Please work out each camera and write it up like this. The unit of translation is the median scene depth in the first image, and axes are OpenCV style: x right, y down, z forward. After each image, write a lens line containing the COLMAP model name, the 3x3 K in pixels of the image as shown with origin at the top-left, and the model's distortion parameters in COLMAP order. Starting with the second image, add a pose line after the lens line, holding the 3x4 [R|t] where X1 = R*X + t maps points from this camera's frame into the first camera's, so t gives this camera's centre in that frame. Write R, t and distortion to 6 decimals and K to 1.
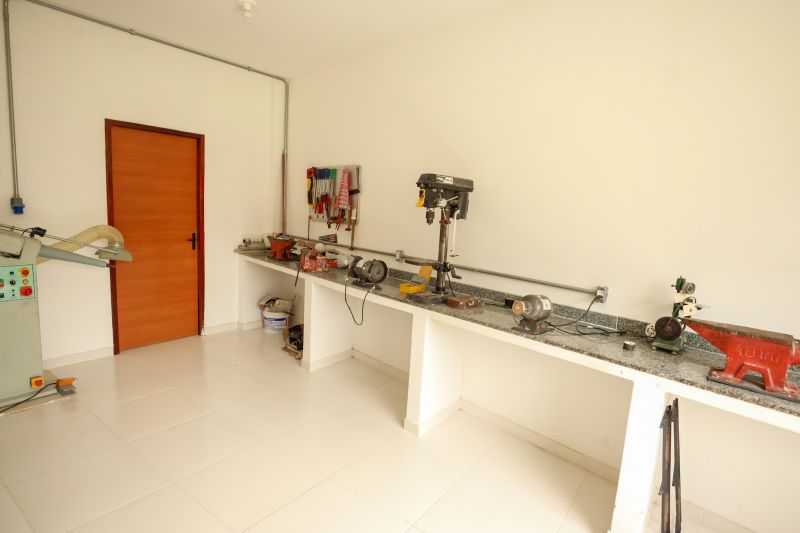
lens RADIAL K [[433.1, 0, 398.7], [0, 433.1, 264.8], [0, 0, 1]] dist [-0.045539, 0.013447]
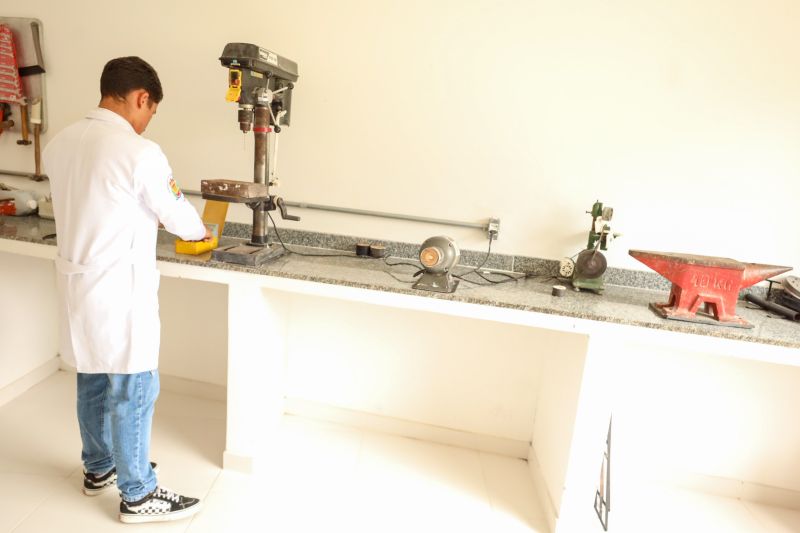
lens RADIAL K [[566.1, 0, 401.7], [0, 566.1, 267.6], [0, 0, 1]] dist [-0.022428, 0.008250]
pose [[0.821876, -0.113190, 0.558308, -0.199183], [0.041014, 0.989275, 0.140187, -0.009379], [-0.568188, -0.092318, 0.817704, 0.216312]]
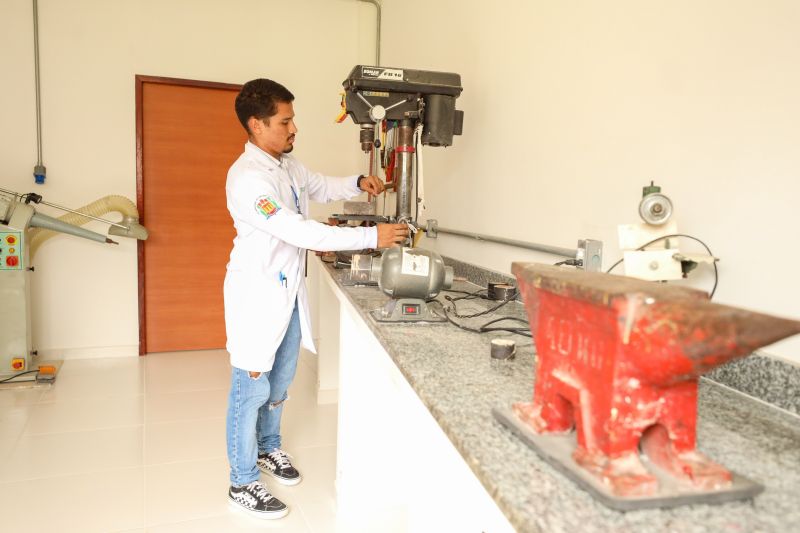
lens RADIAL K [[620.4, 0, 399.1], [0, 620.4, 268.2], [0, 0, 1]] dist [-0.009981, 0.005067]
pose [[0.854899, 0.019239, -0.518438, 0.537157], [-0.052119, 0.997441, -0.048930, 0.101633], [0.516171, 0.068851, 0.853714, 0.292488]]
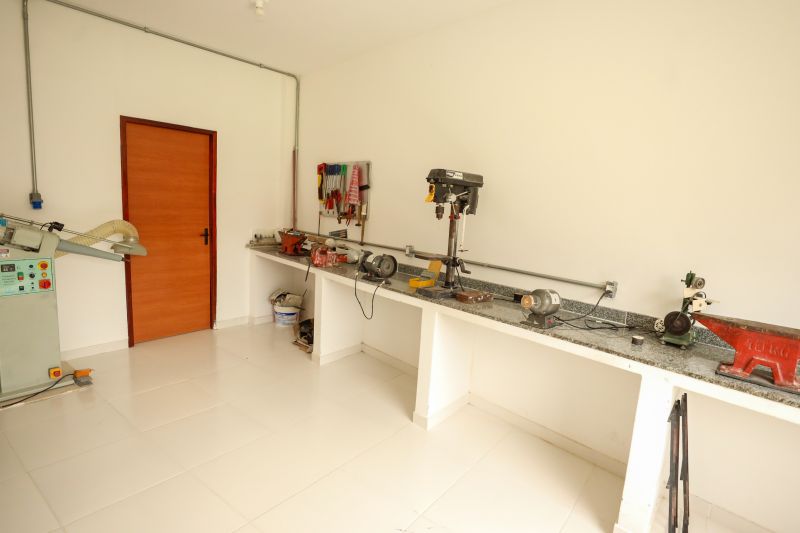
lens RADIAL K [[433.1, 0, 398.6], [0, 433.1, 264.6], [0, 0, 1]] dist [-0.045539, 0.013447]
pose [[0.999753, 0.003770, -0.021895, -0.000579], [-0.003623, 0.999971, 0.006756, 0.004970], [0.021920, -0.006675, 0.999737, -0.009169]]
